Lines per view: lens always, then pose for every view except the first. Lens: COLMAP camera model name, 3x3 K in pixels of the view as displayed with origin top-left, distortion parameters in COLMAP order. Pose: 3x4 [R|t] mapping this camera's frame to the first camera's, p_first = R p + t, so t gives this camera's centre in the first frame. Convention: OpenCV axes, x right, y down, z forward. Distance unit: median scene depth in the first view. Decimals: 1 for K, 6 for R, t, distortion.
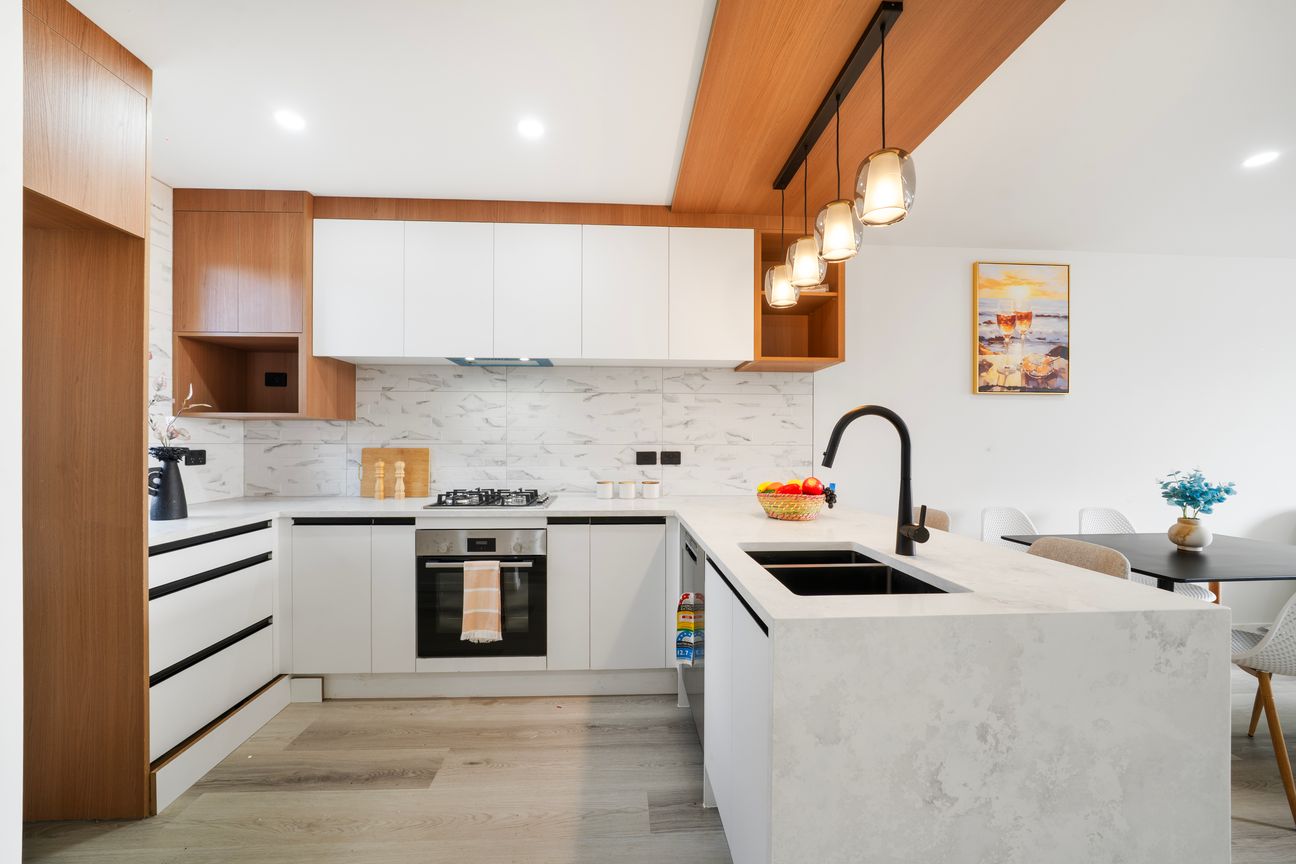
lens RADIAL K [[487.6, 0, 644.7], [0, 487.6, 443.9], [0, 0, 1]] dist [-0.001585, -0.000157]
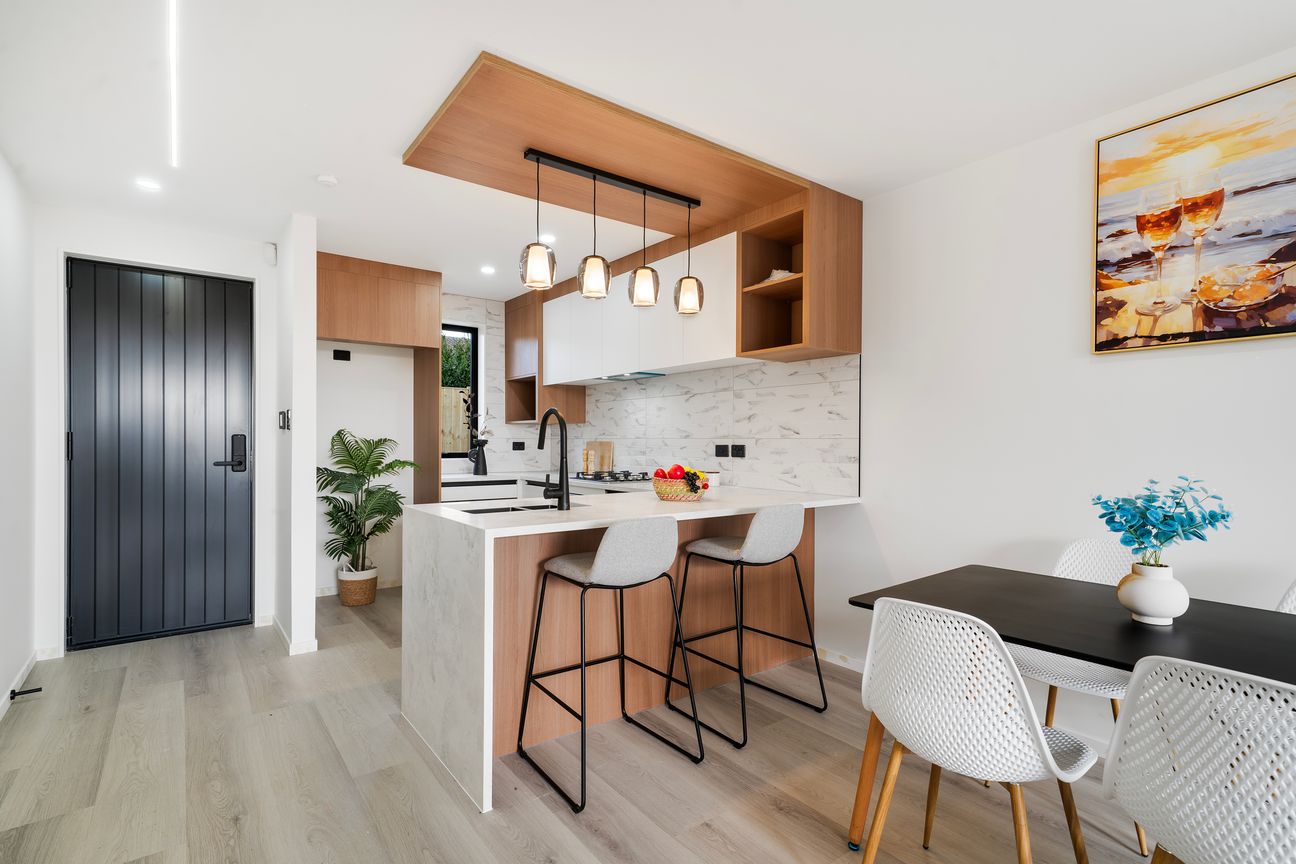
lens RADIAL K [[617.8, 0, 650.9], [0, 617.8, 440.0], [0, 0, 1]] dist [0.025877, 0.000257]
pose [[0.562551, -0.001158, -0.826762, 1.023879], [0.004284, 0.999990, 0.001515, 0.001978], [0.826751, -0.004393, 0.562550, 0.083325]]
